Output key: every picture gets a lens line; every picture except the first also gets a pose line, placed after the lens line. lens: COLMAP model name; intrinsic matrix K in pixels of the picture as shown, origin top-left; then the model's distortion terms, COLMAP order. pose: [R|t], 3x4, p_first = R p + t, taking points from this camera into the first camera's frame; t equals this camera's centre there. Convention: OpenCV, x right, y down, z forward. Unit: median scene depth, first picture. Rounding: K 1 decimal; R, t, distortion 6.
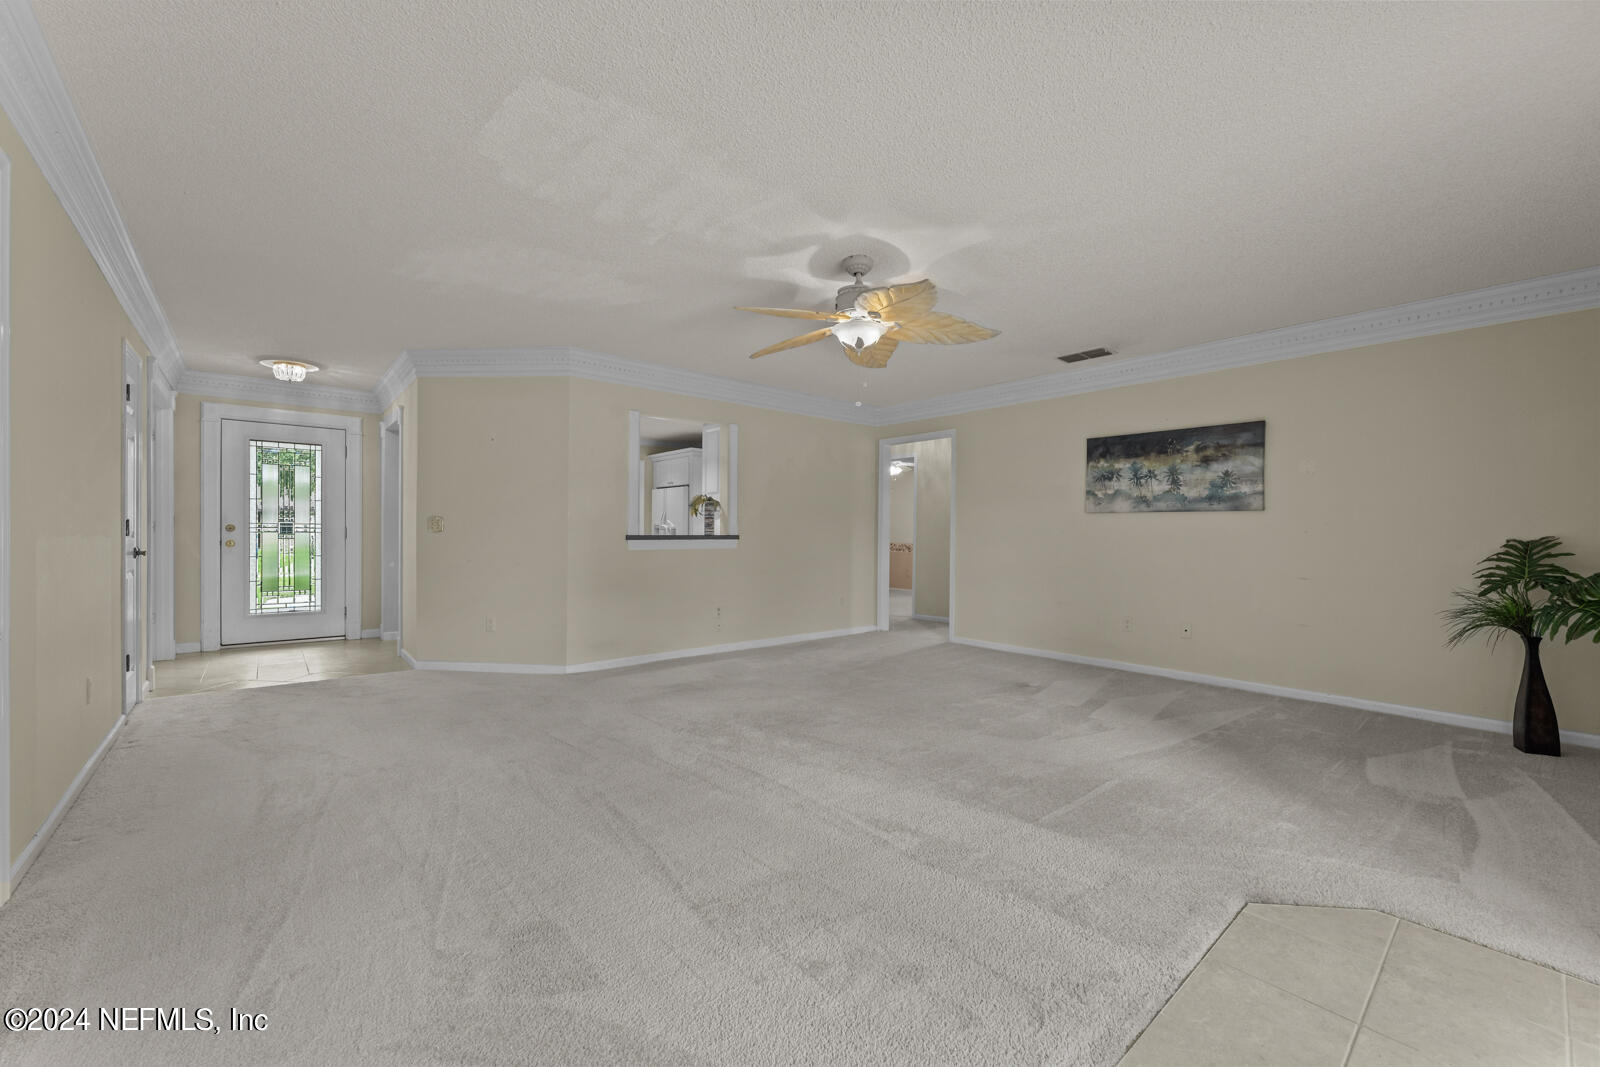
lens RADIAL K [[627.9, 0, 791.8], [0, 627.9, 546.1], [0, 0, 1]] dist [0.000521, 0.000325]
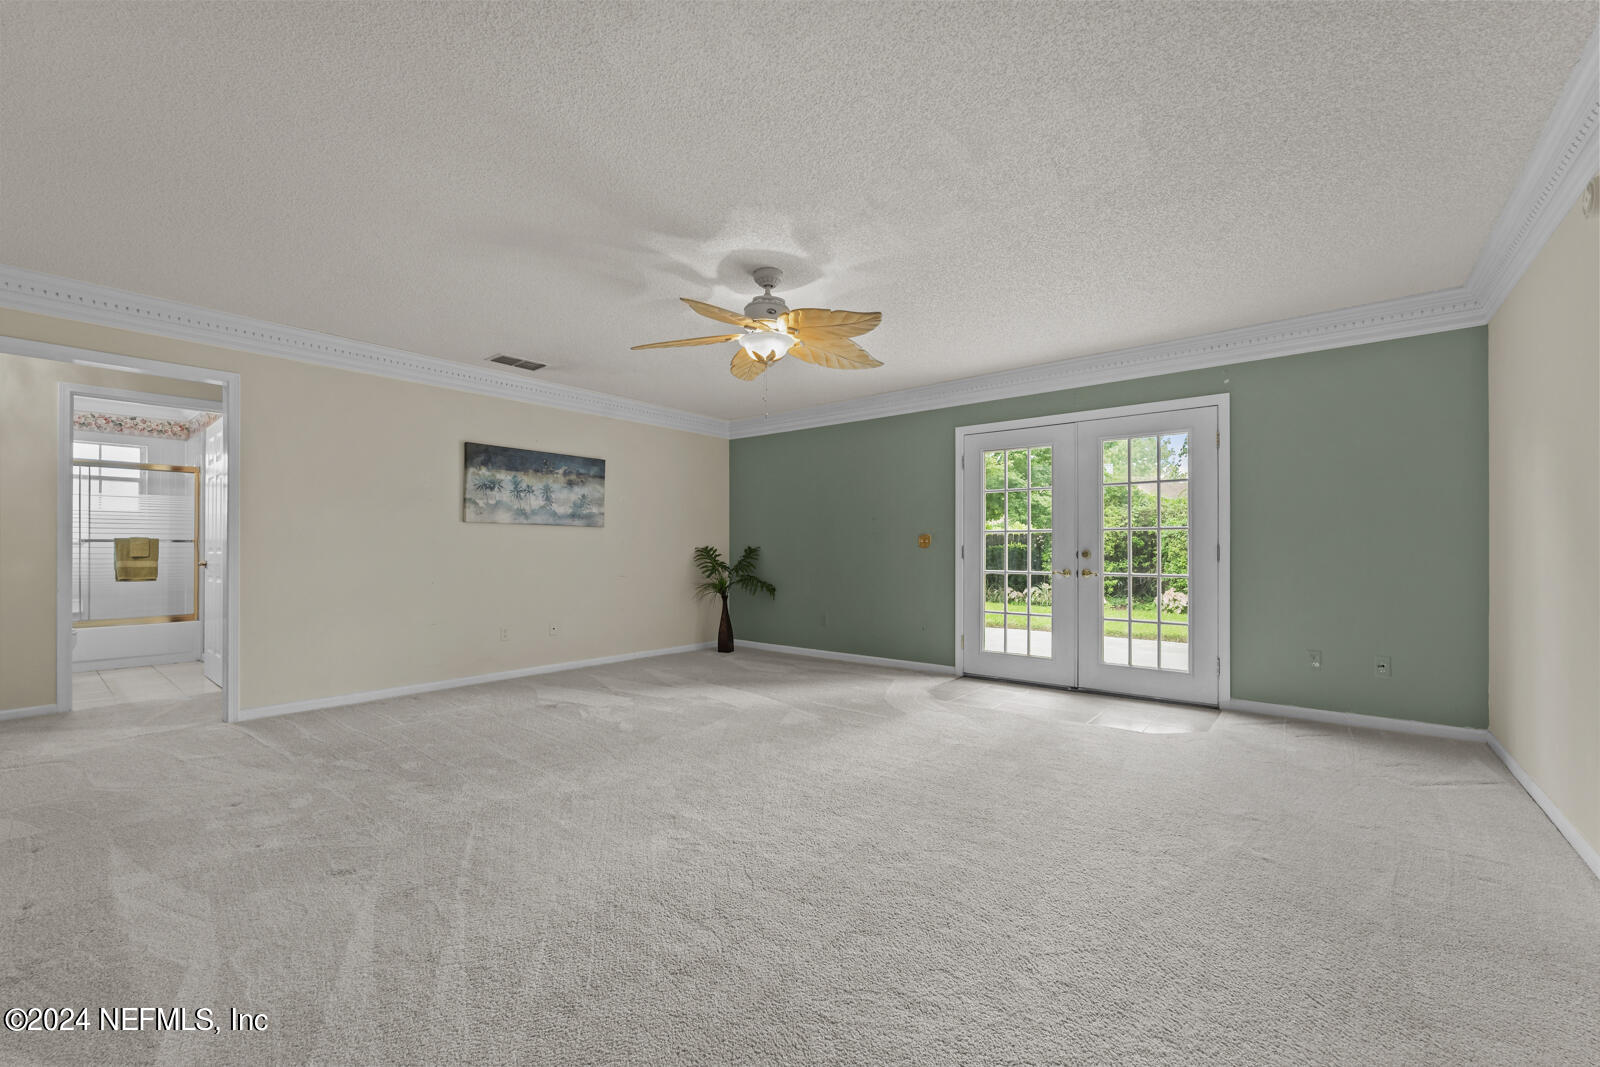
lens RADIAL K [[653.6, 0, 803.9], [0, 653.6, 545.2], [0, 0, 1]] dist [-0.000985, -0.000048]
pose [[-0.186470, 0.001247, 0.982460, -0.634793], [0.020853, 0.999779, 0.002689, -0.012655], [-0.982239, 0.020988, -0.186455, 0.780484]]
